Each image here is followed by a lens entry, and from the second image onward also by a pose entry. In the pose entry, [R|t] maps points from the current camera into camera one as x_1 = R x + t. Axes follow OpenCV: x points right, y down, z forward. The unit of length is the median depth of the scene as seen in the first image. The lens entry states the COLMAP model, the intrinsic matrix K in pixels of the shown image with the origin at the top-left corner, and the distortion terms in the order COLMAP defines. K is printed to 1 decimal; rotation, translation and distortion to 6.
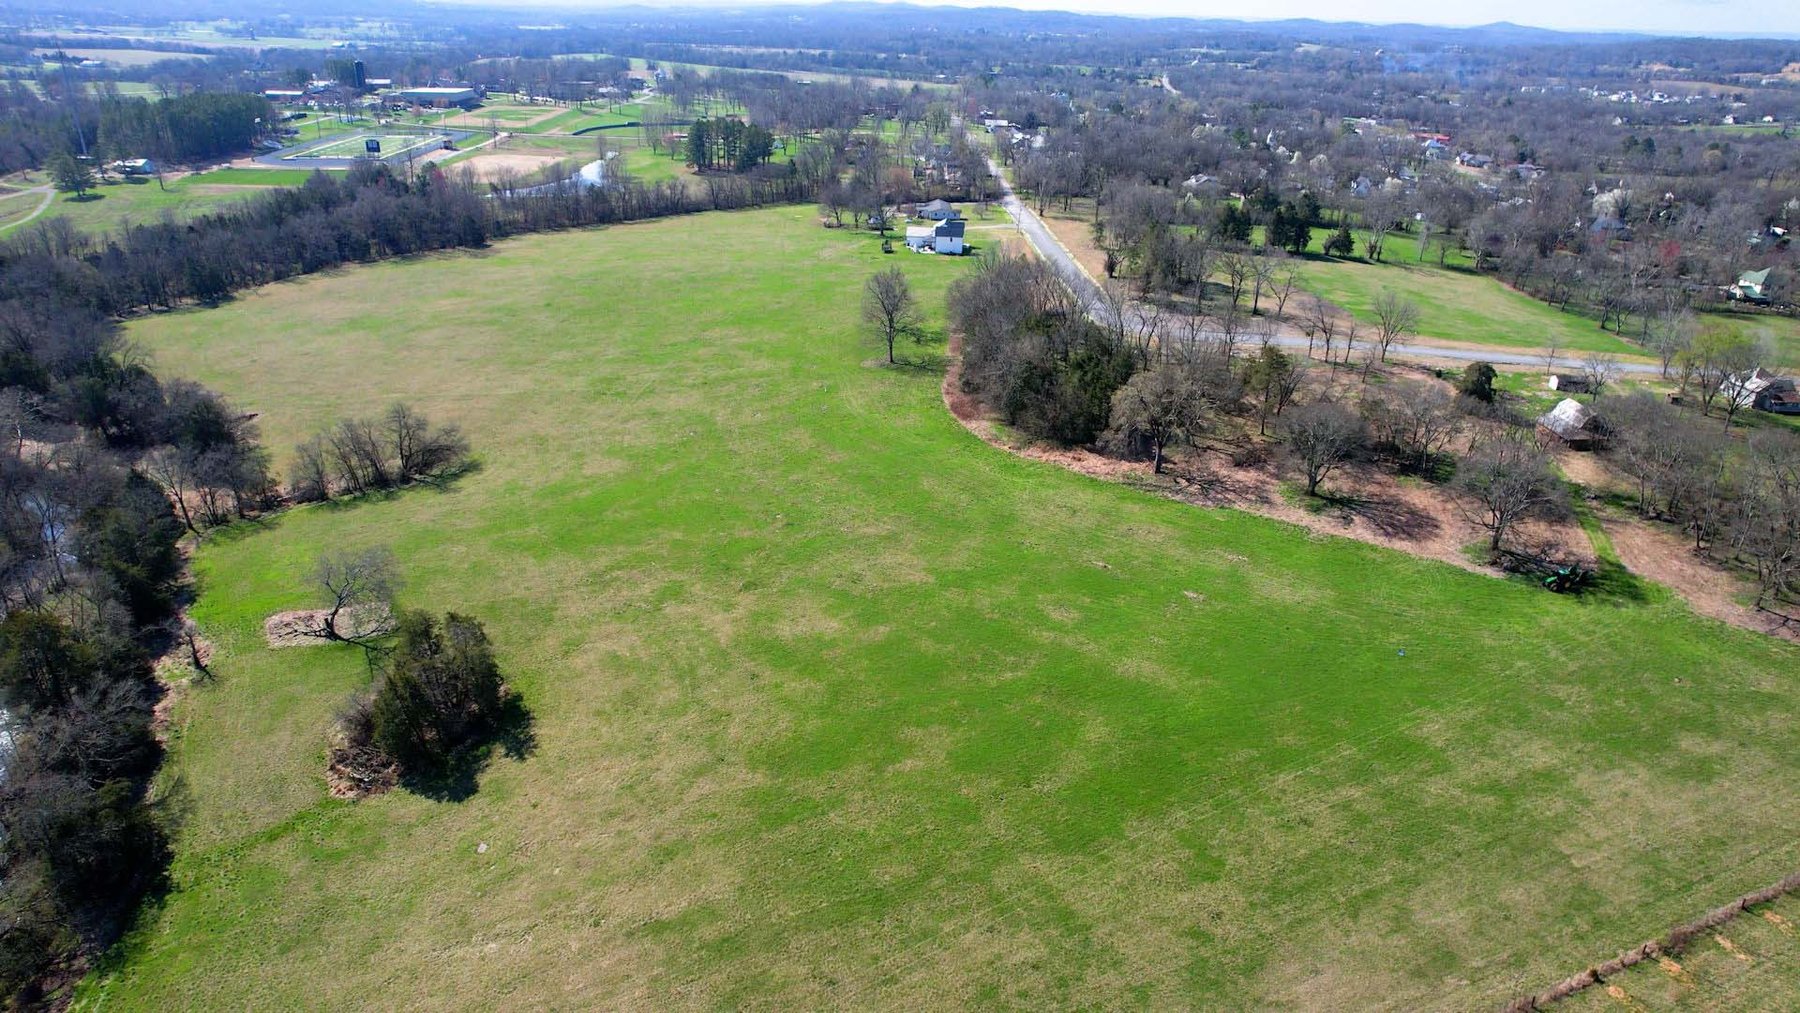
lens RADIAL K [[1159.6, 0, 891.7], [0, 1159.6, 520.4], [0, 0, 1]] dist [-0.074787, 0.070268]
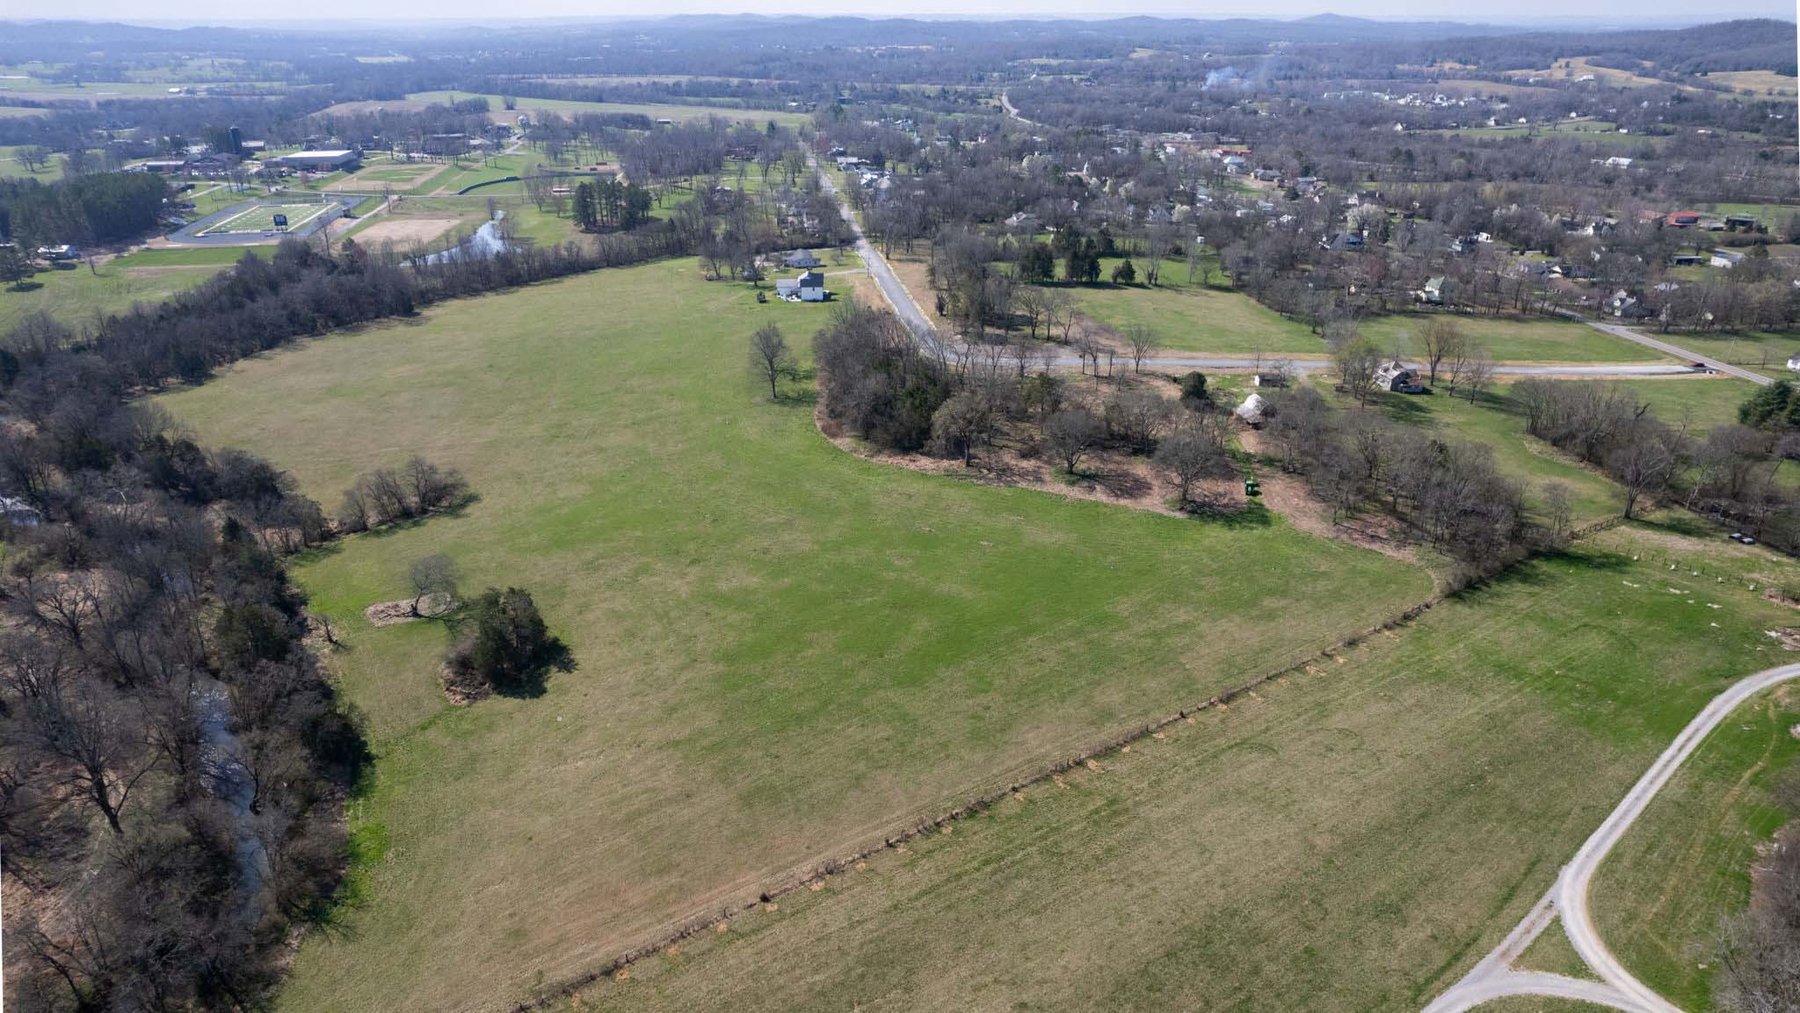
lens RADIAL K [[1159.6, 0, 891.7], [0, 1159.6, 520.4], [0, 0, 1]] dist [-0.074787, 0.070268]
pose [[0.992132, -0.076002, 0.099491, -0.009808], [0.076790, 0.997039, -0.004108, 0.018749], [-0.098884, 0.011716, 0.995030, -0.324282]]
